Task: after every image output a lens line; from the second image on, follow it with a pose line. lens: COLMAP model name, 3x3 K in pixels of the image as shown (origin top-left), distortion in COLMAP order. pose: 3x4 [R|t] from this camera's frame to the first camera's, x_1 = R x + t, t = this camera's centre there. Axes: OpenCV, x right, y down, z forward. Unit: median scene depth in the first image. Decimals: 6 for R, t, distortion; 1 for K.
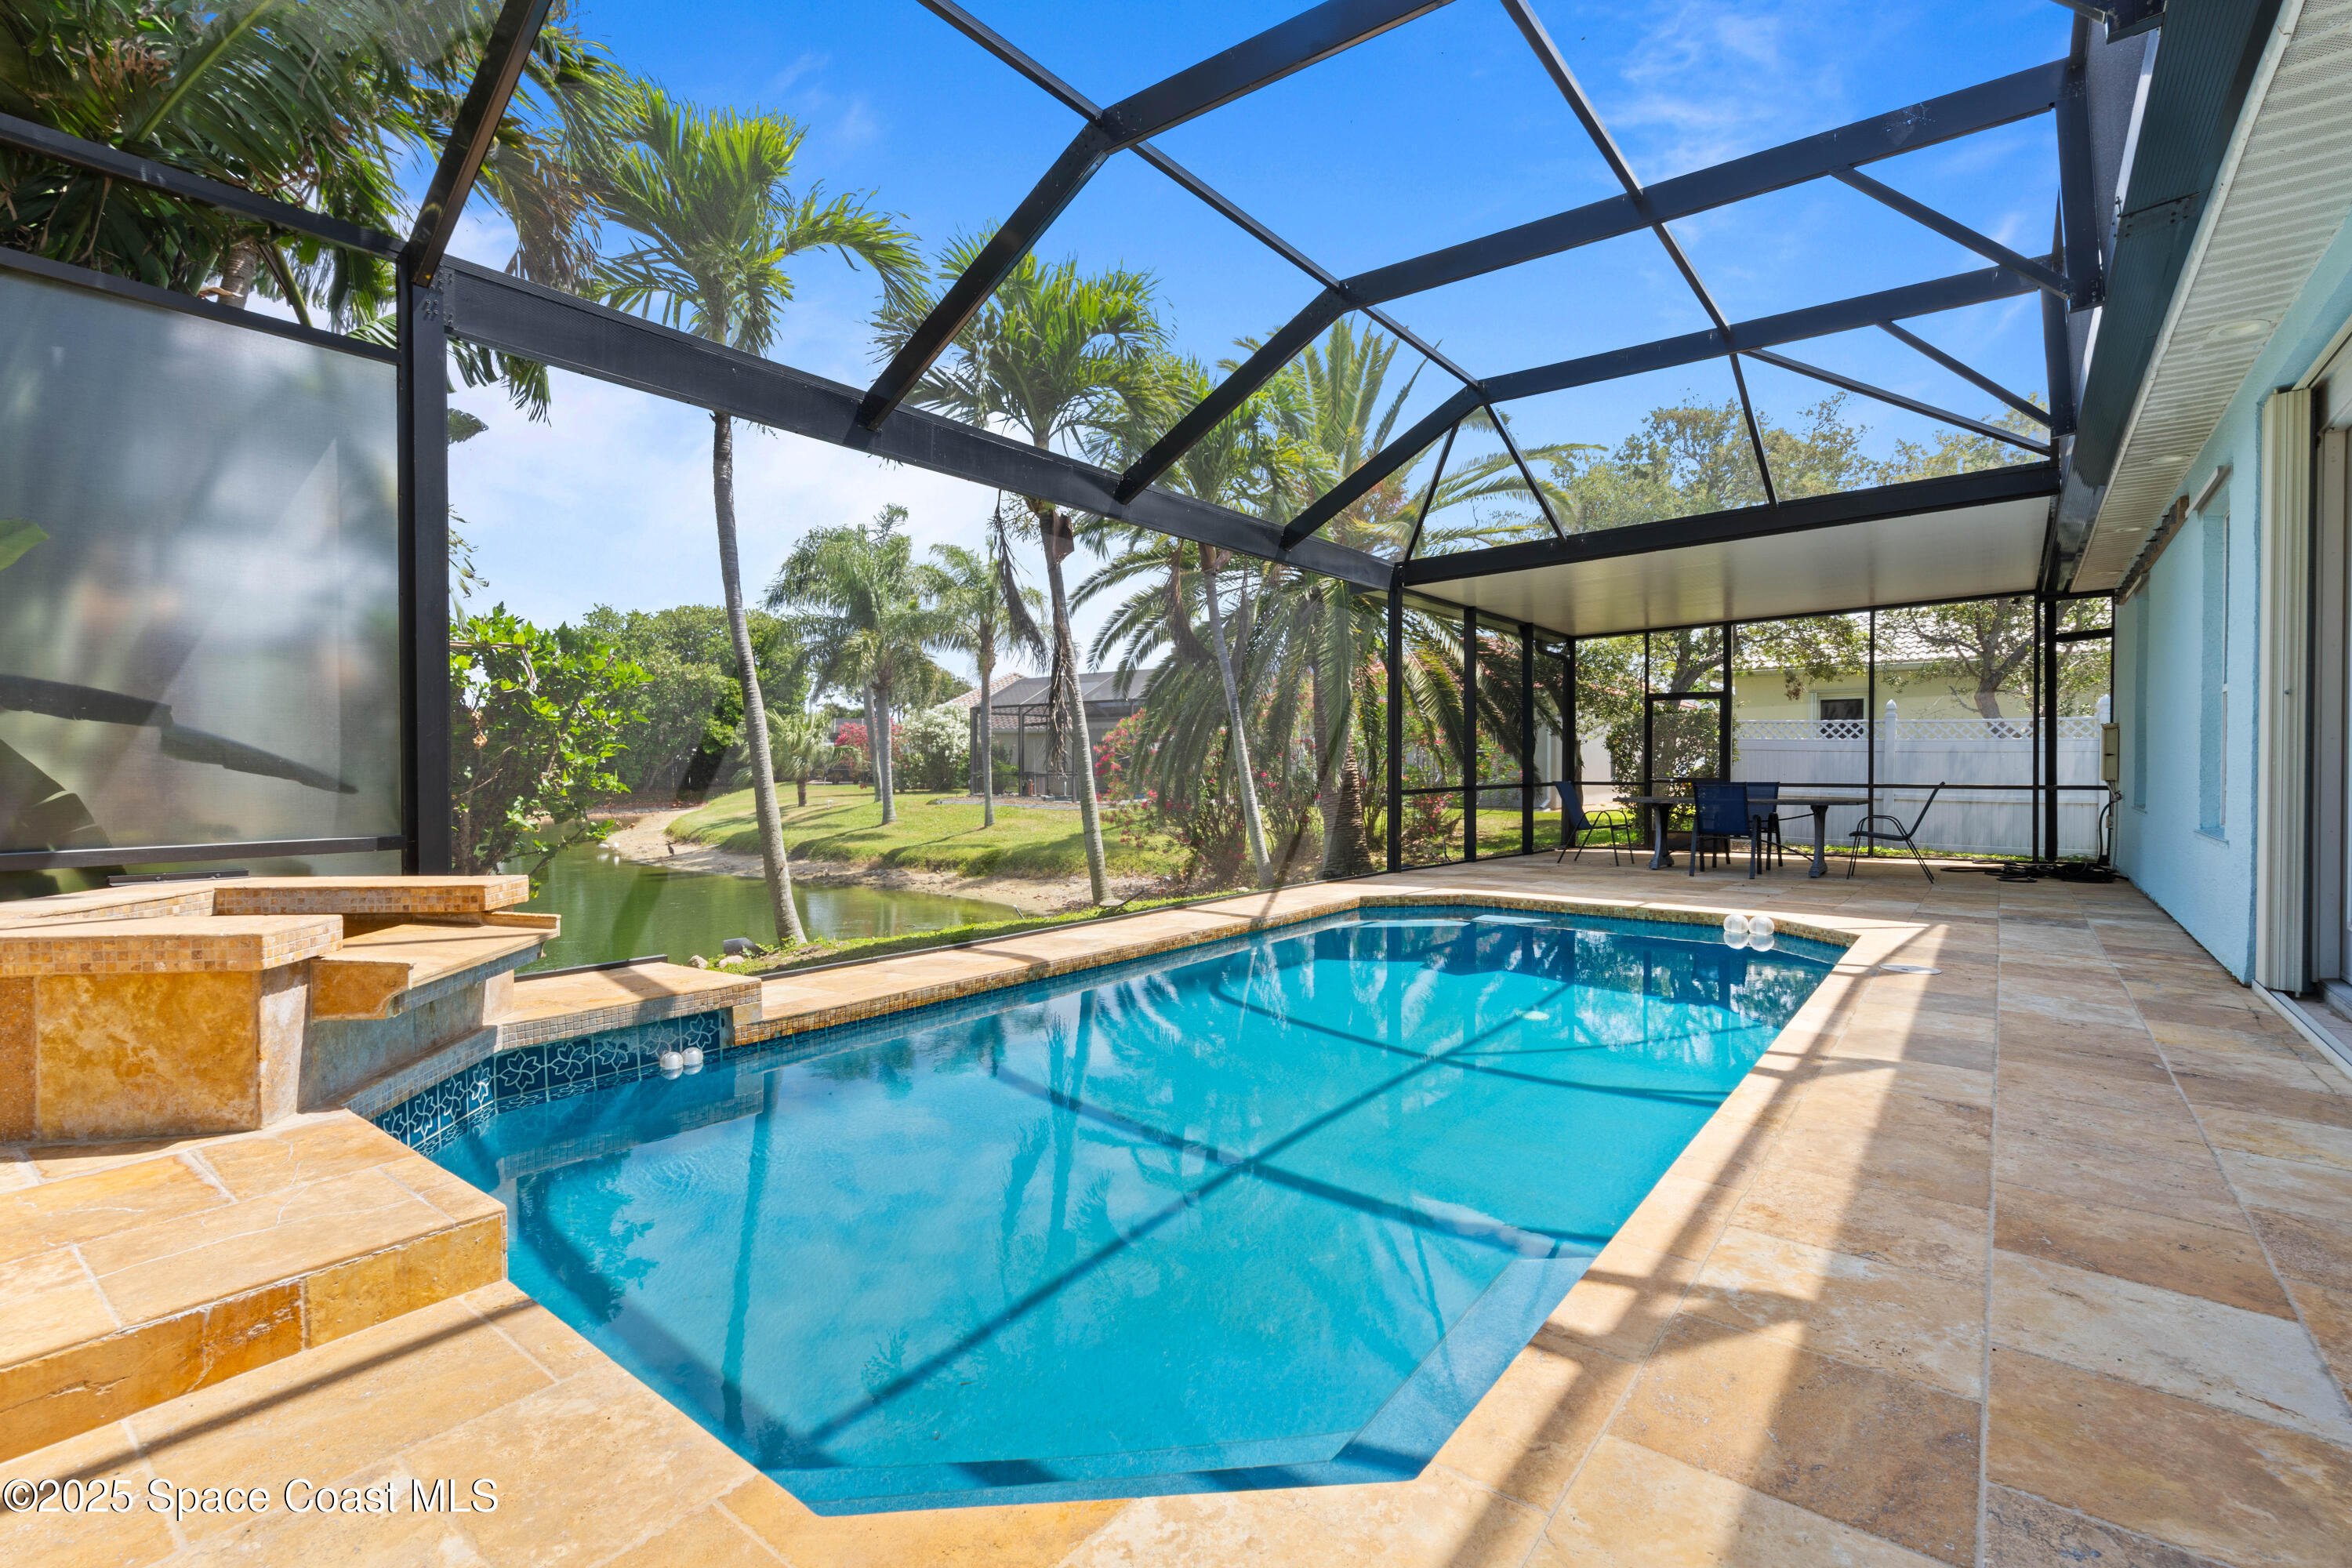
lens RADIAL K [[1072.5, 0, 1165.0], [0, 1072.5, 779.1], [0, 0, 1]] dist [-0.006954, 0.003527]
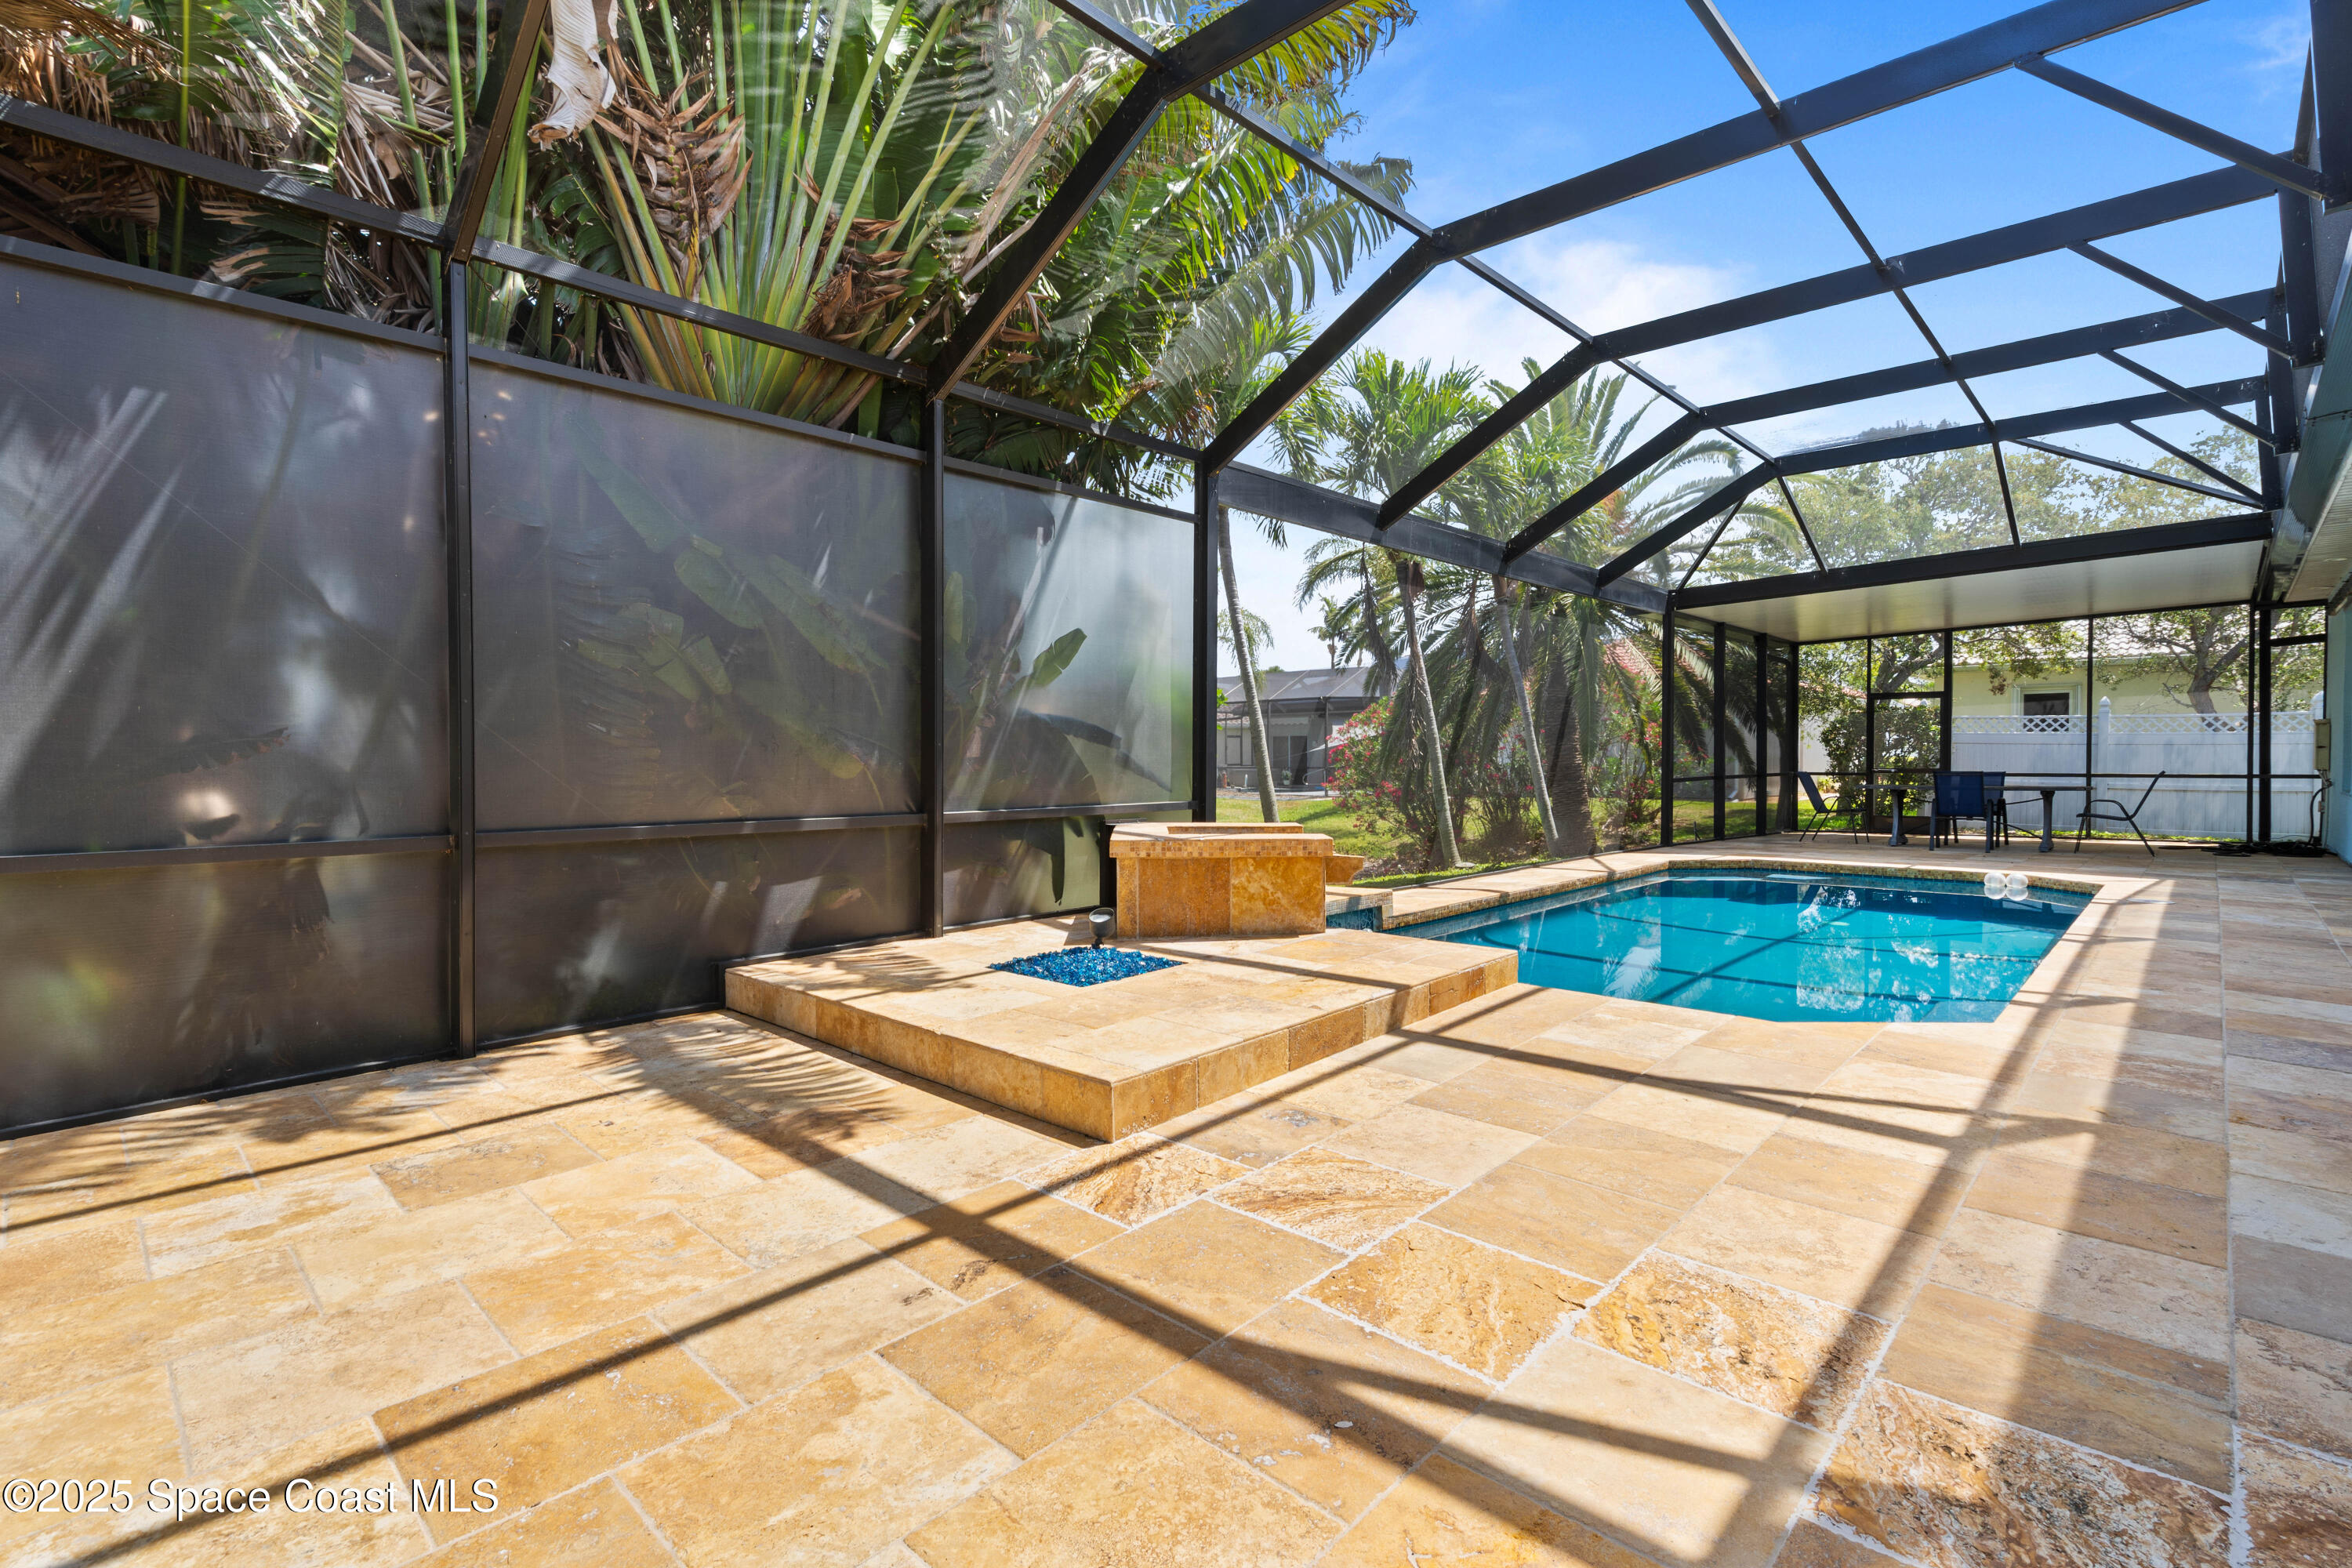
lens RADIAL K [[1072.5, 0, 1189.5], [0, 1072.5, 778.9], [0, 0, 1]] dist [-0.006954, 0.003527]
pose [[0.995160, -0.000172, -0.098265, -0.178057], [0.000771, 0.999981, 0.006056, 0.002585], [0.098262, -0.006102, 0.995142, -0.219858]]
